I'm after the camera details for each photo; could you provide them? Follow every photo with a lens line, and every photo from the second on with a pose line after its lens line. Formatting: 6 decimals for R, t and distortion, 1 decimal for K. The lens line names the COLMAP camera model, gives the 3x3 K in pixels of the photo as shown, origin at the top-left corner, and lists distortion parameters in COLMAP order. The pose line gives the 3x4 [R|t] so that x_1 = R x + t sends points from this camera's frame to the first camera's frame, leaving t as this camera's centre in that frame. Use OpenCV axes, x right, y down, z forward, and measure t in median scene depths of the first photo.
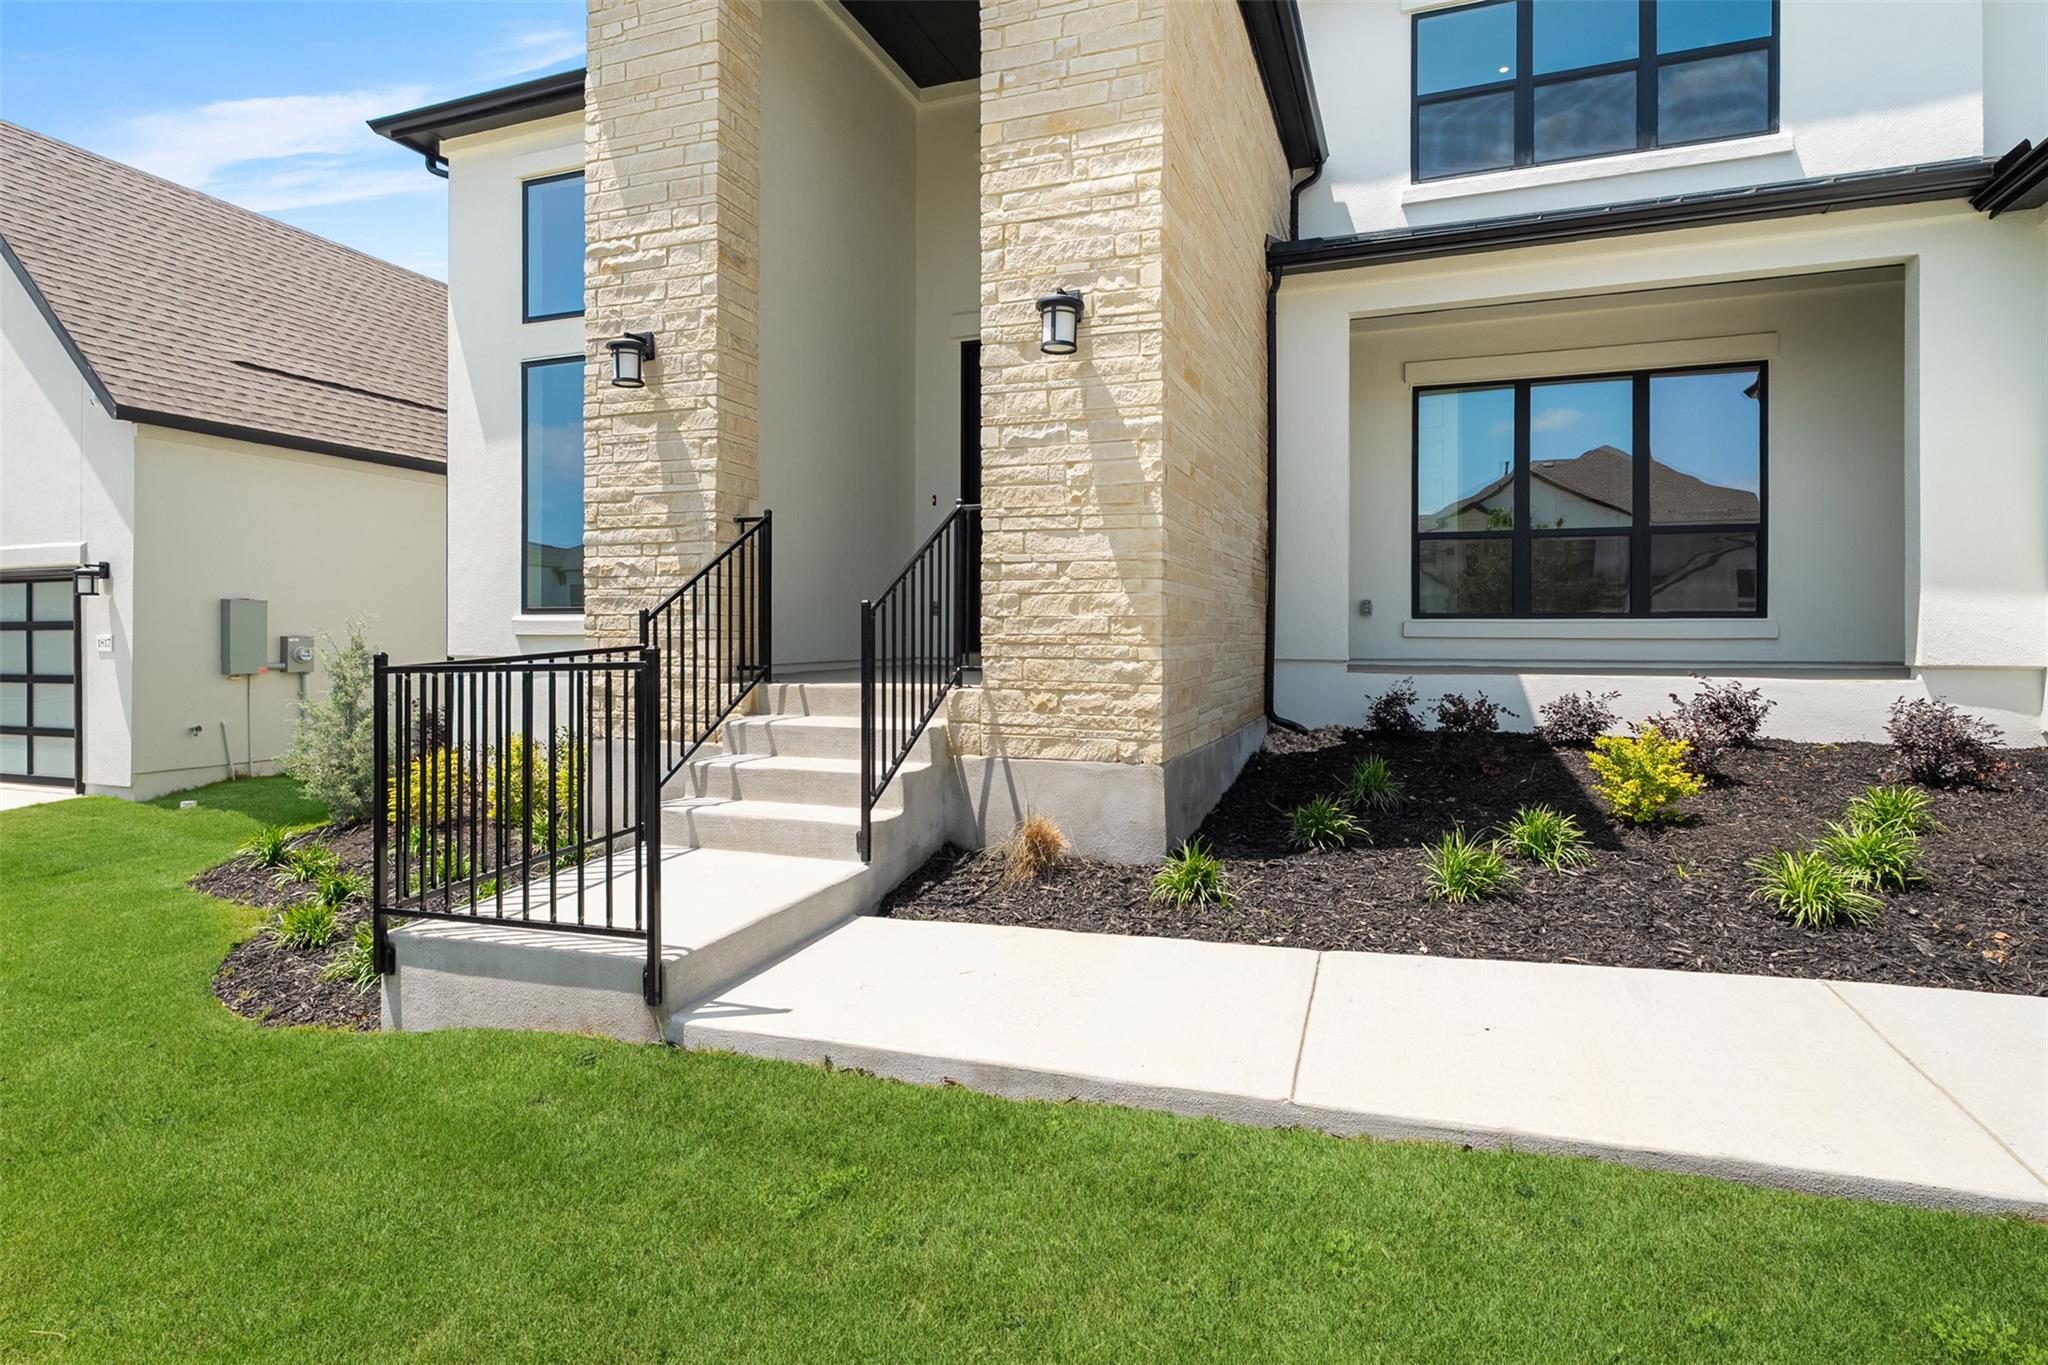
lens RADIAL K [[1078.0, 0, 1033.5], [0, 1078.0, 643.5], [0, 0, 1]] dist [-0.000604, -0.001413]
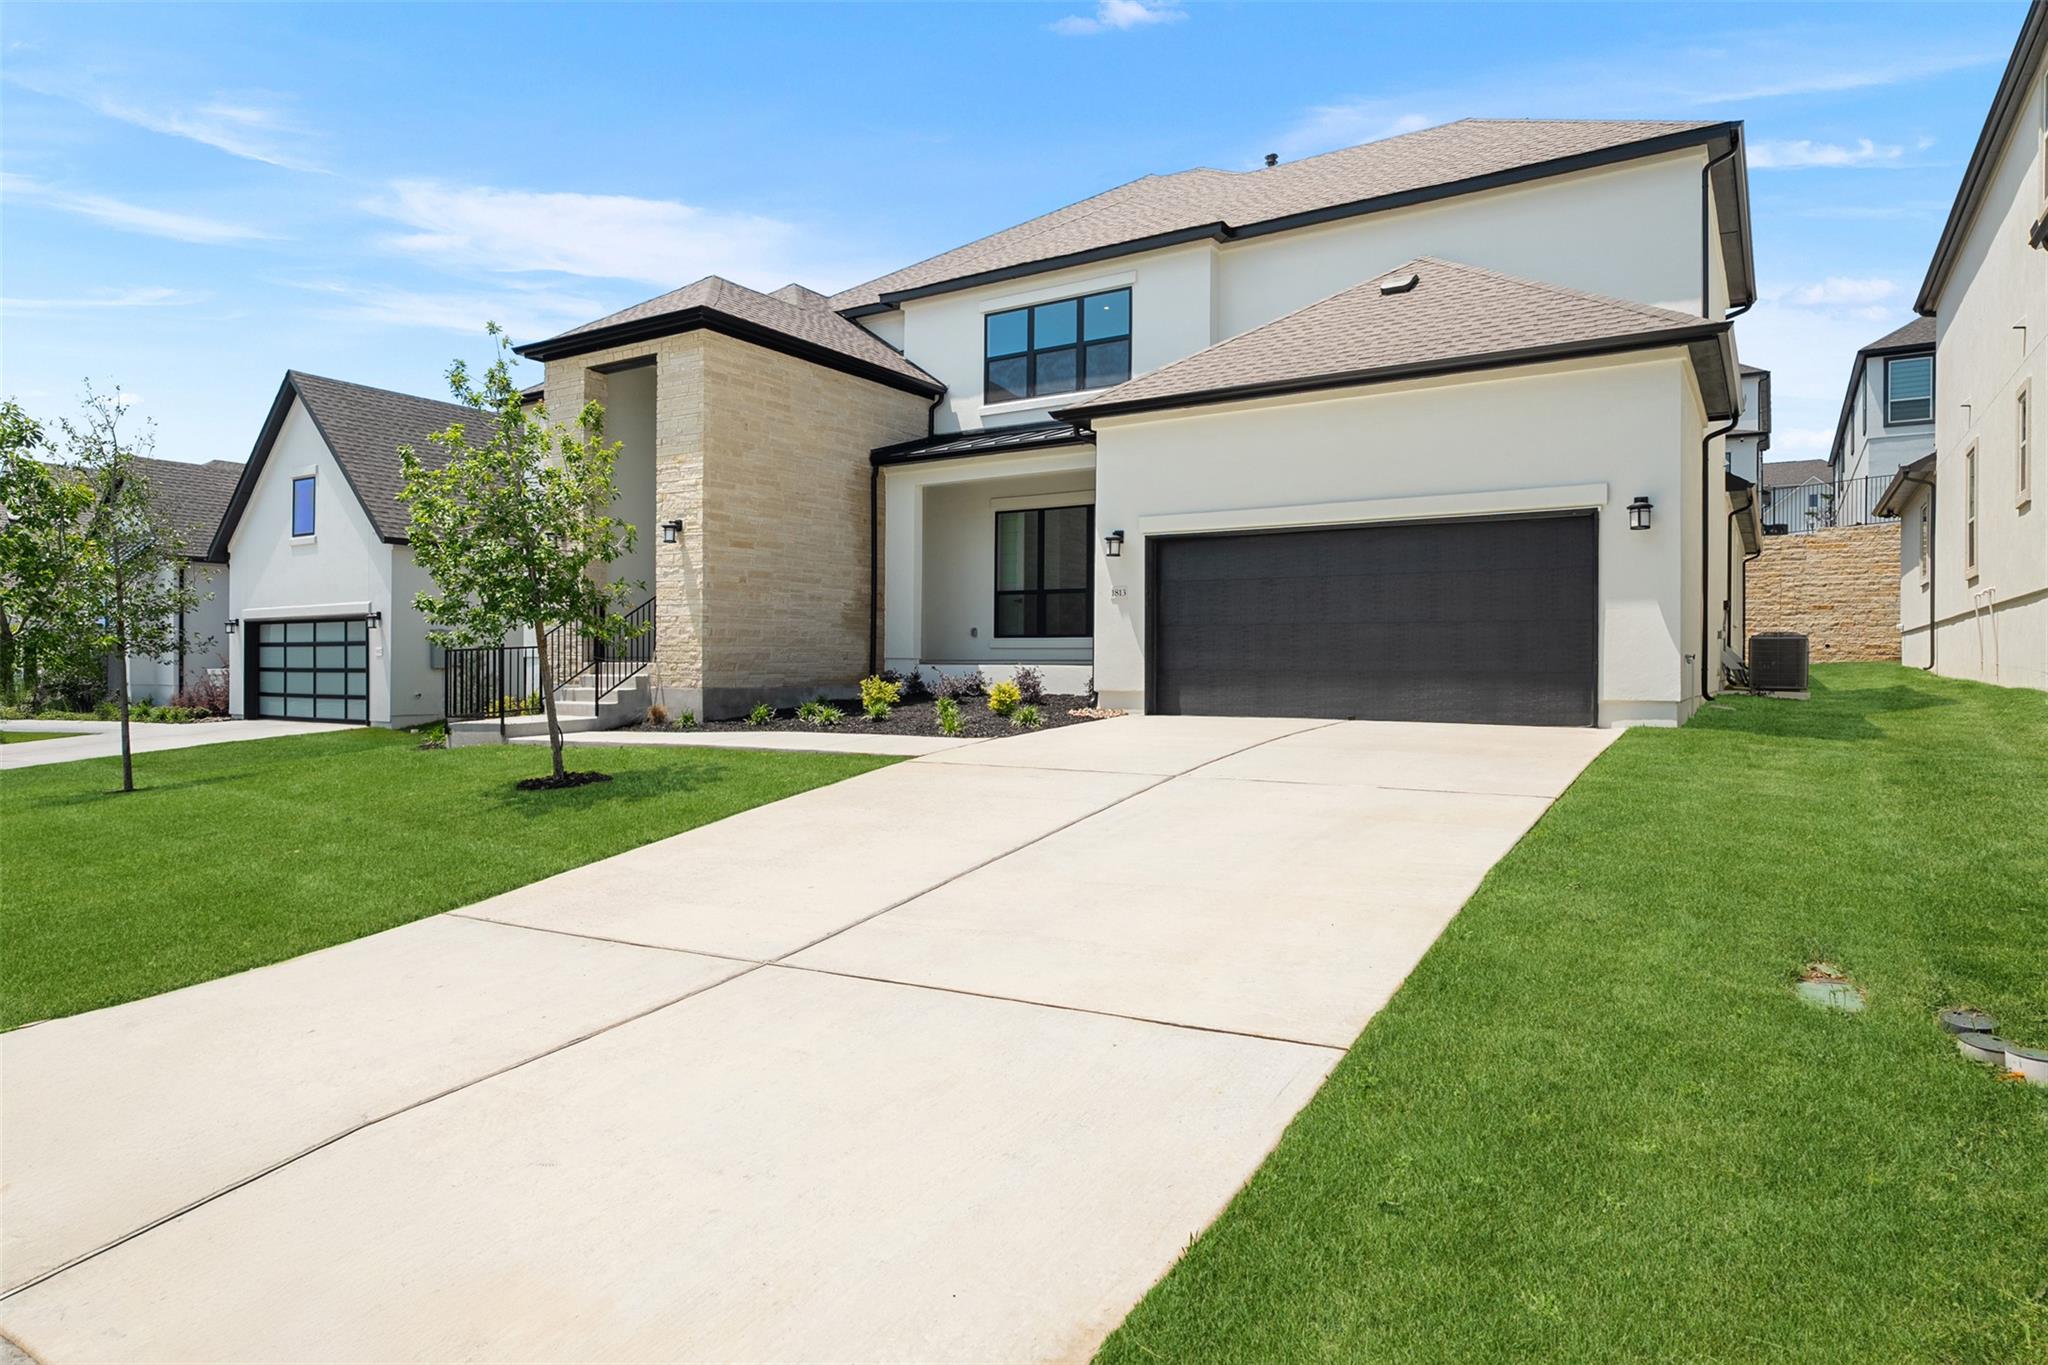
lens RADIAL K [[1197.0, 0, 1025.4], [0, 1197.0, 674.4], [0, 0, 1]] dist [-0.006405, 0.002507]
pose [[0.977636, 0.003860, -0.210269, 0.848905], [-0.003619, 0.999992, 0.001530, 0.036425], [0.210273, -0.000735, 0.977642, -1.000721]]
